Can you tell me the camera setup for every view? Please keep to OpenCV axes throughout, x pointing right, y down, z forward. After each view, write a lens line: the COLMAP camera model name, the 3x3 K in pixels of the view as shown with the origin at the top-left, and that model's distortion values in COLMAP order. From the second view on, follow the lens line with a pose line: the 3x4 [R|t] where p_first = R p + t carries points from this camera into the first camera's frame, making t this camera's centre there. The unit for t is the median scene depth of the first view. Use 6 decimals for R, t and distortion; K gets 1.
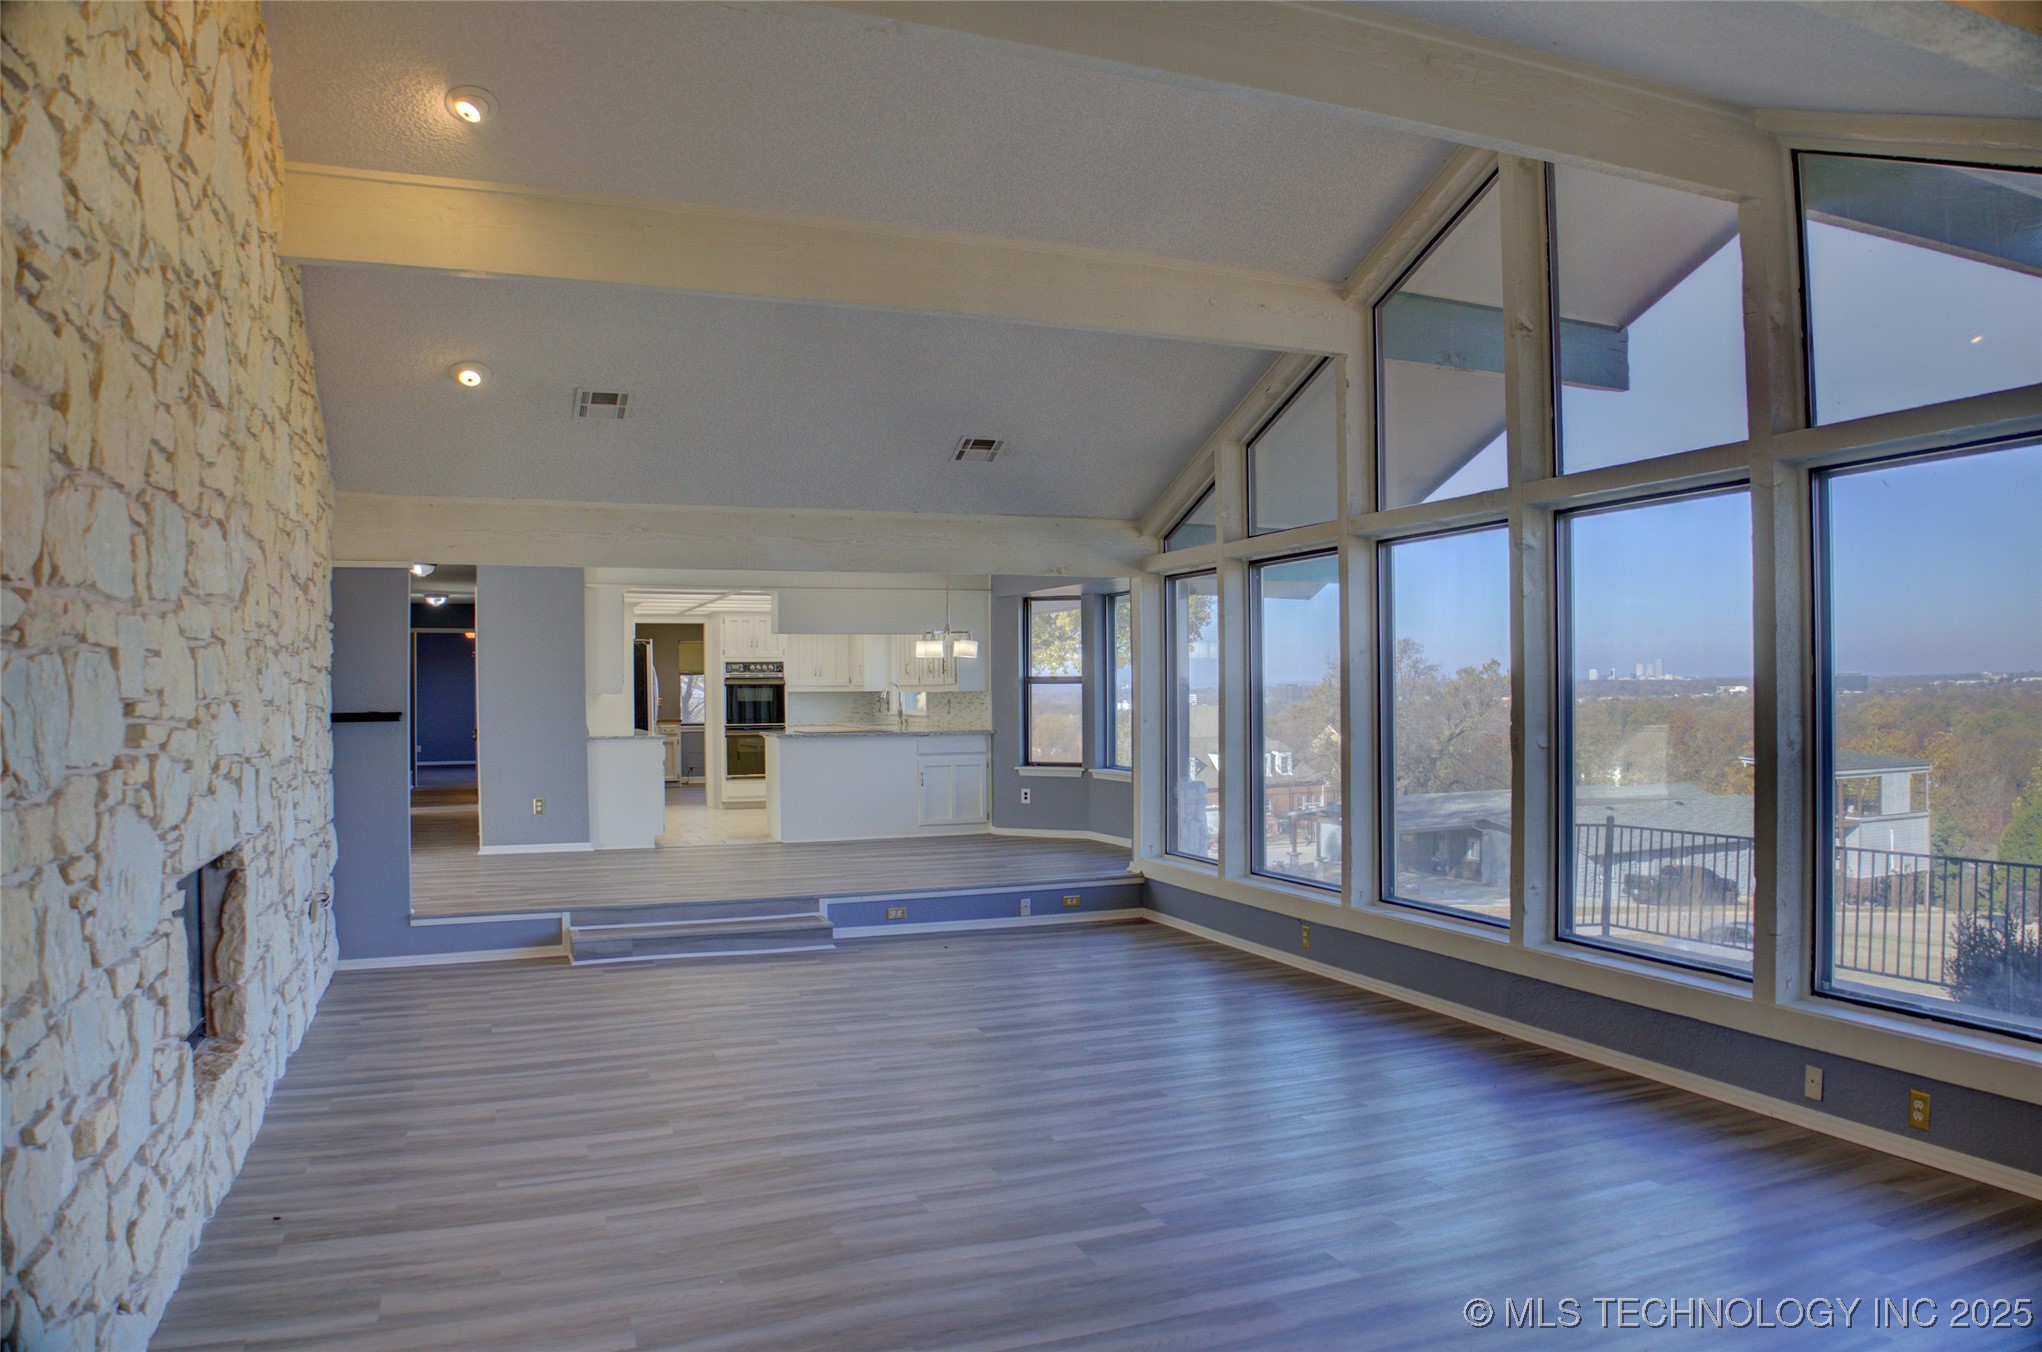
lens RADIAL K [[1408.9, 0, 1021.0], [0, 1408.9, 676.0], [0, 0, 1]] dist [-0.141939, 0.090159]
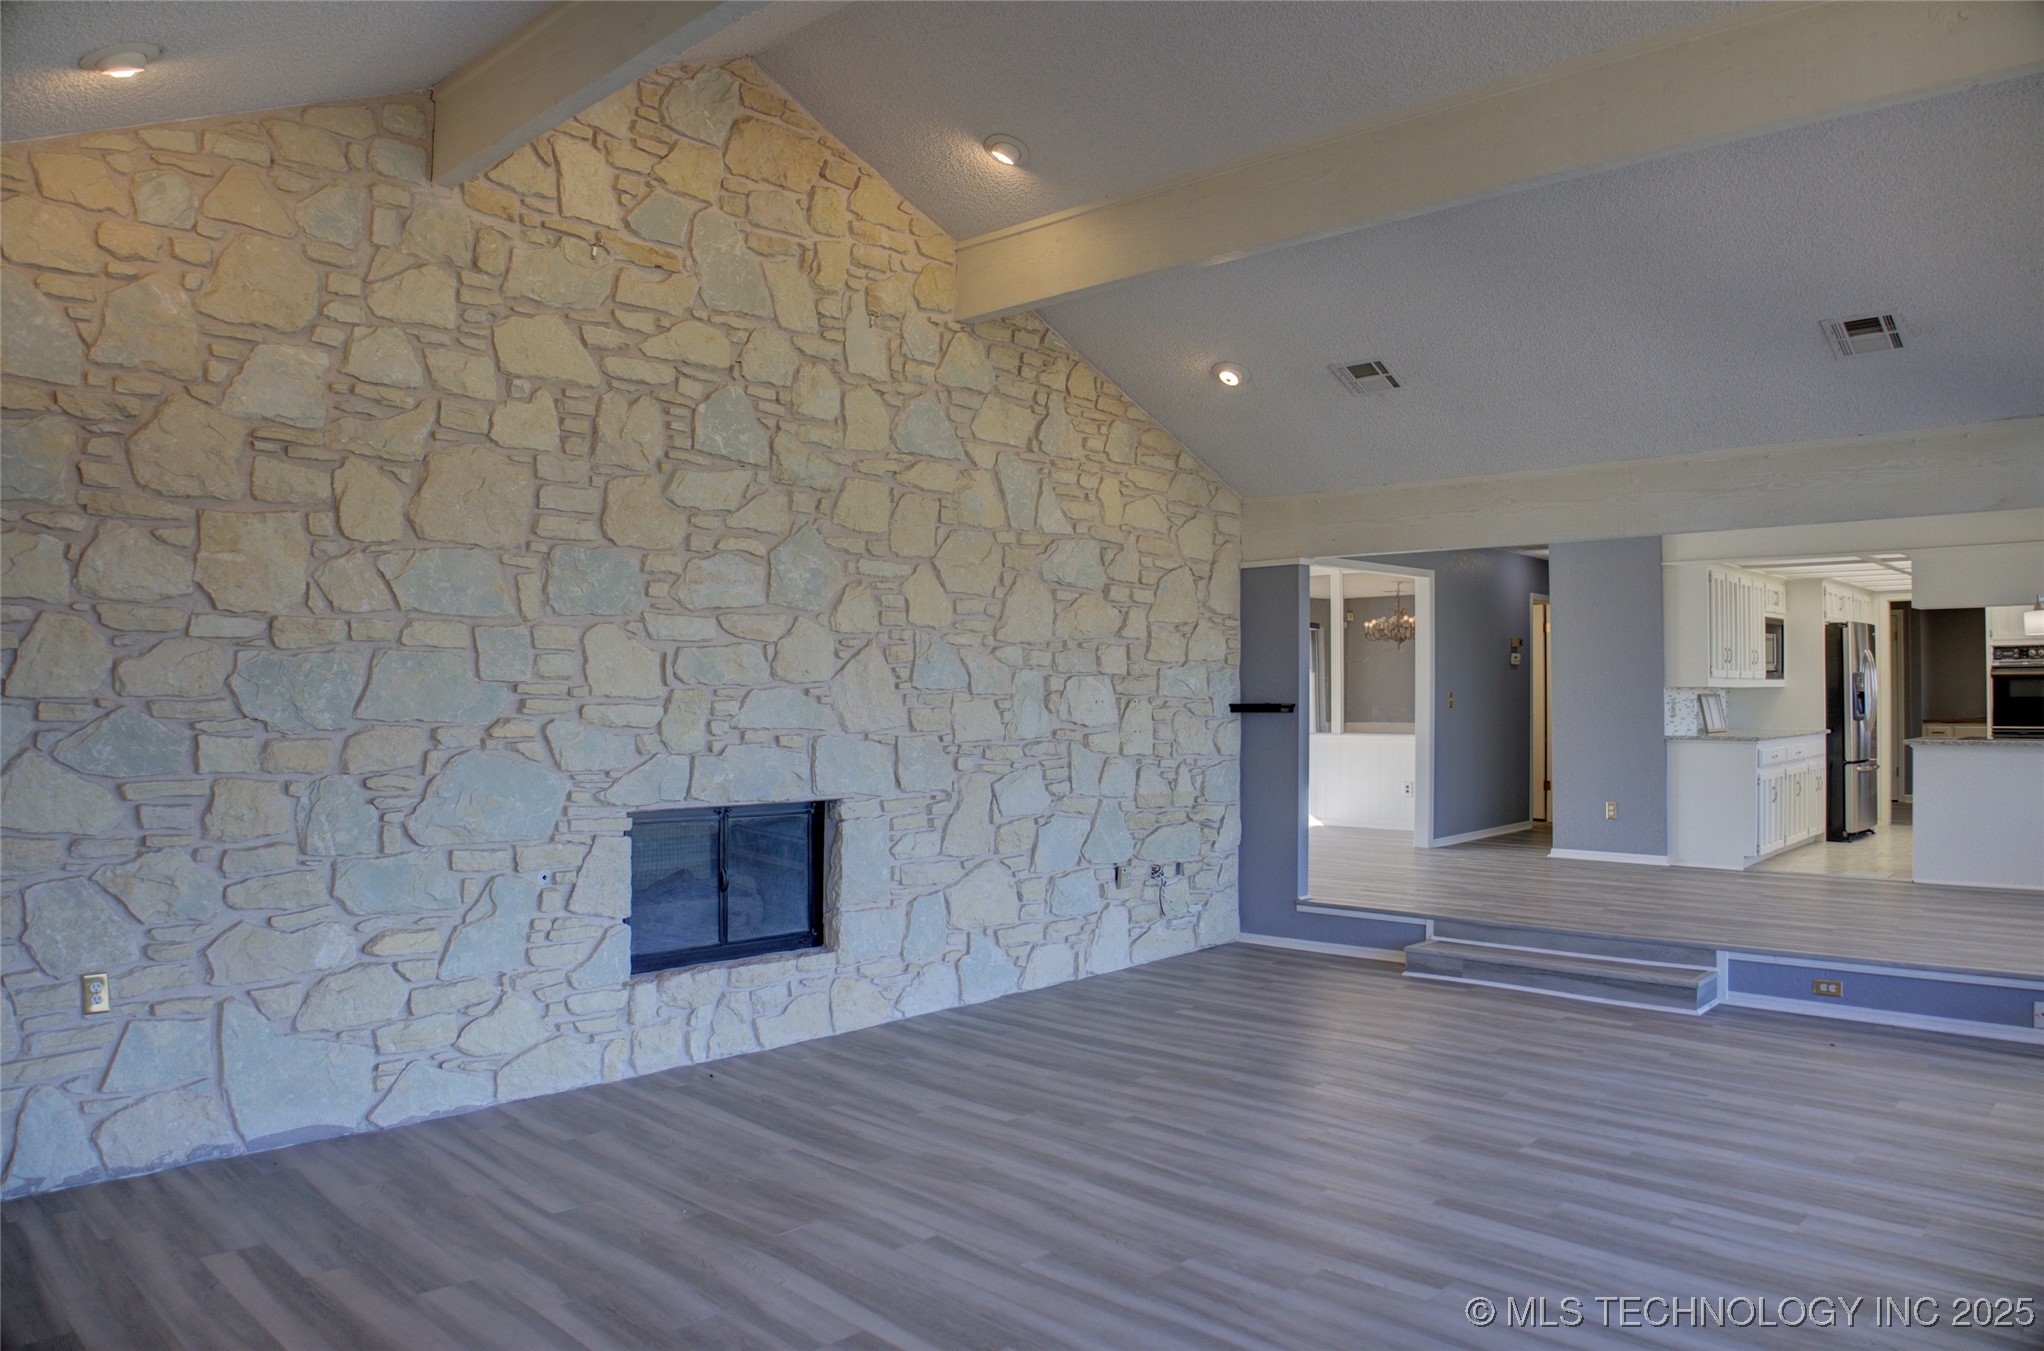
lens RADIAL K [[1410.2, 0, 1022.0], [0, 1410.2, 675.5], [0, 0, 1]] dist [-0.141939, 0.090159]
pose [[0.368367, -0.012469, -0.929597, 0.704707], [0.014935, 0.999860, -0.007493, 0.015770], [0.929561, -0.011124, 0.368501, 0.647734]]
